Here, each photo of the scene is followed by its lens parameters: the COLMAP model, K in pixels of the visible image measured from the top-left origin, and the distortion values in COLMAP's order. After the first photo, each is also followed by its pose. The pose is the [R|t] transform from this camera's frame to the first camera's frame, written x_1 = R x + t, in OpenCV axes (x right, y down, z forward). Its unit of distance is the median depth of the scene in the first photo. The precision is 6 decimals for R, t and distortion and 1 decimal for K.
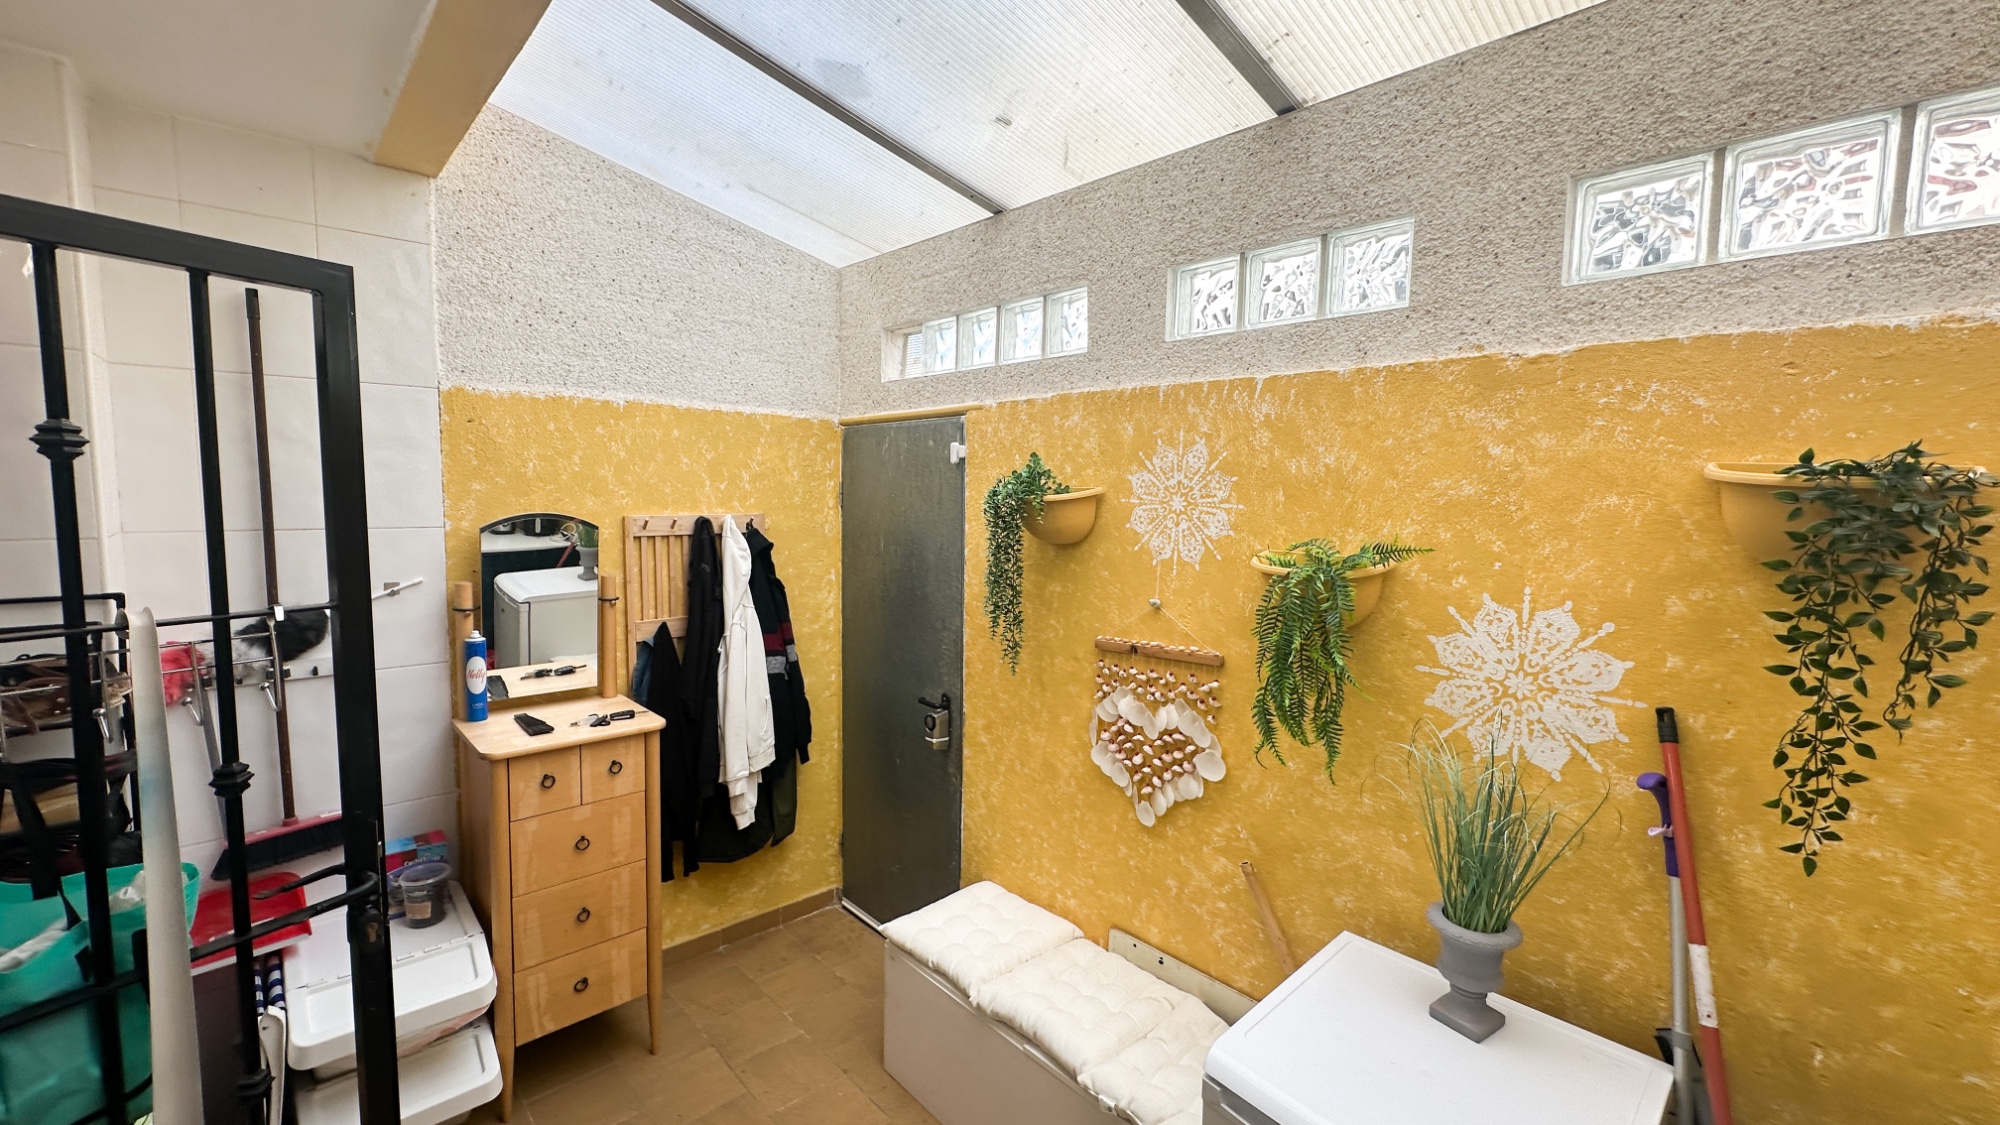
lens RADIAL K [[798.2, 0, 1000.6], [0, 798.2, 559.2], [0, 0, 1]] dist [0.000380, 0.000342]
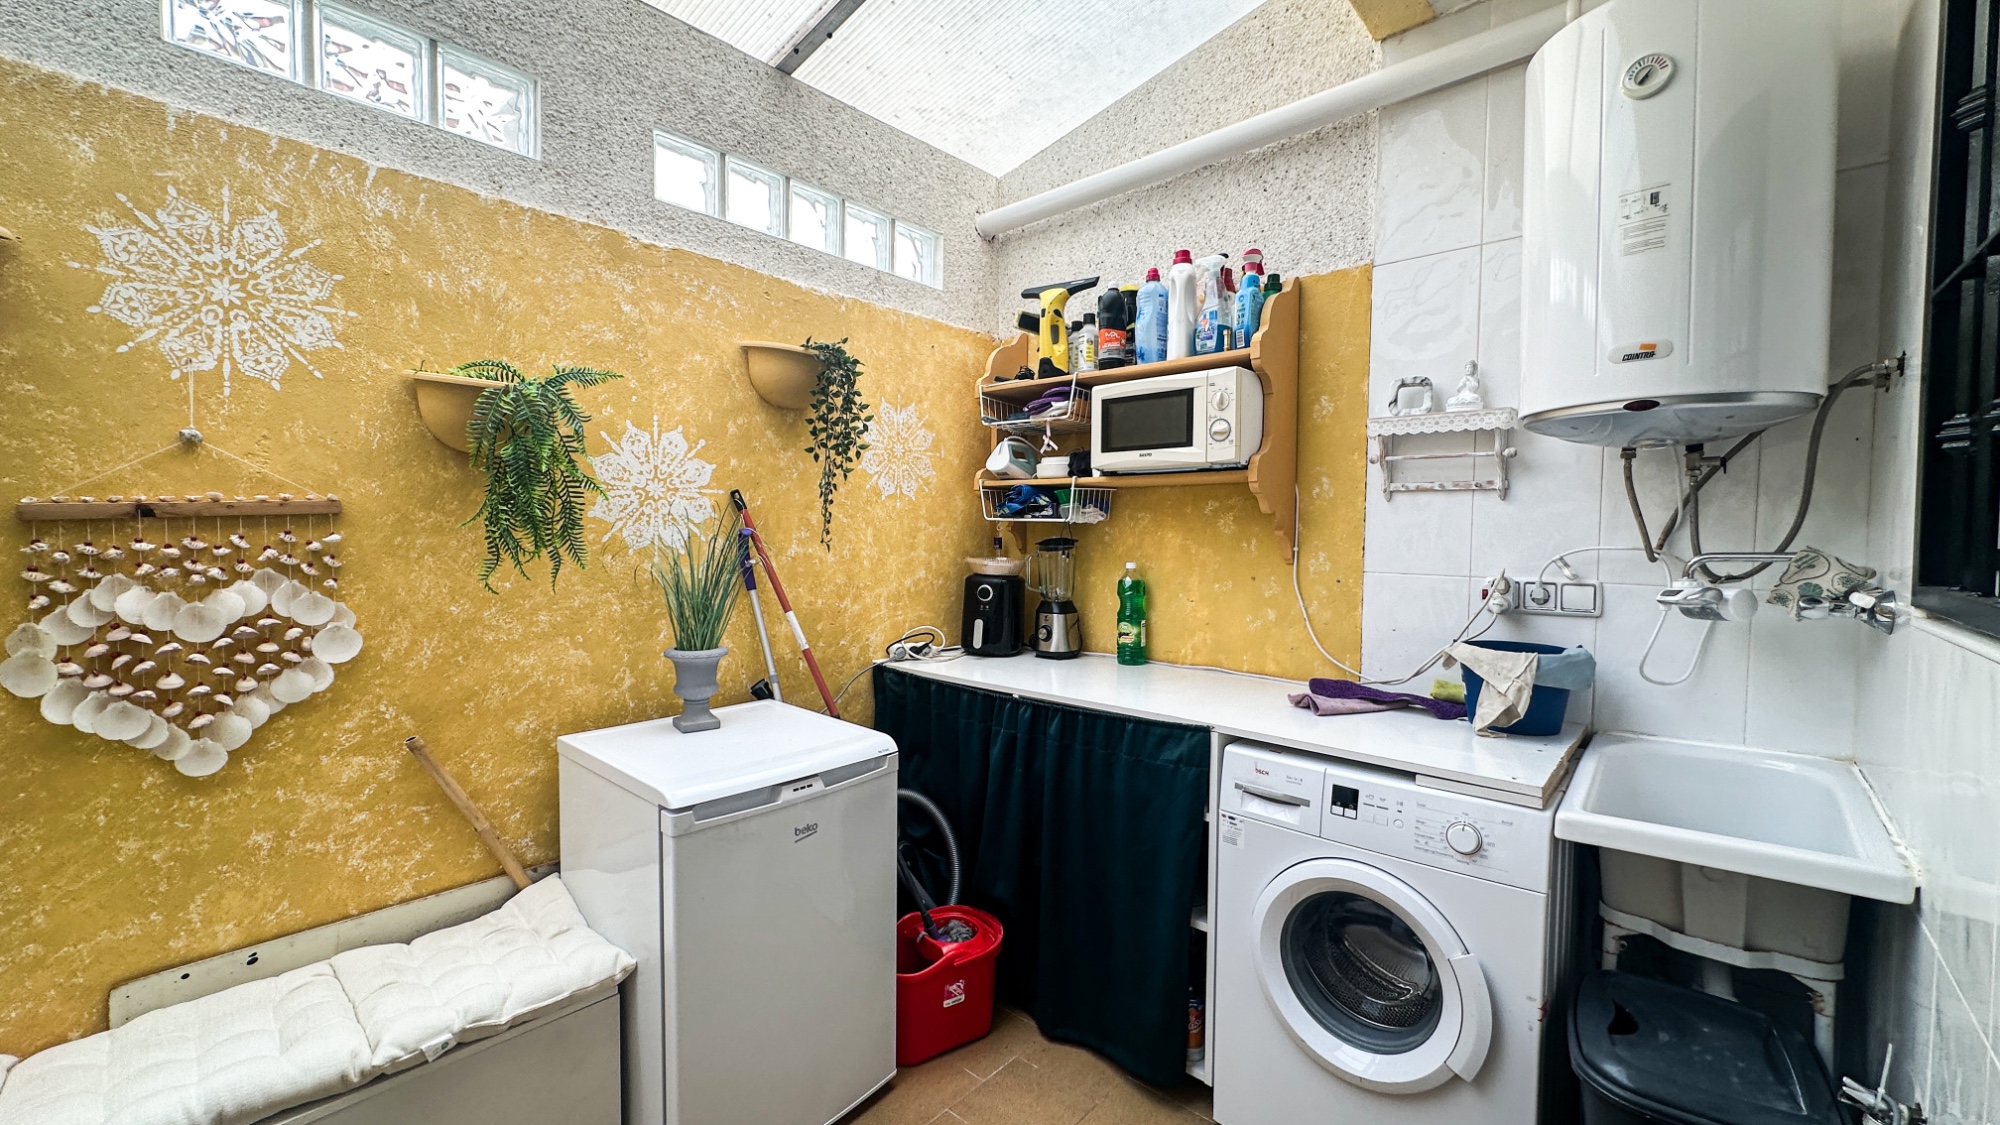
lens RADIAL K [[798.2, 0, 1000.6], [0, 798.2, 559.2], [0, 0, 1]] dist [0.000380, 0.000342]
pose [[-0.089856, -0.056829, 0.994332, -0.639924], [0.080638, 0.994678, 0.064136, 0.202002], [-0.992685, 0.085944, -0.084796, 0.468287]]
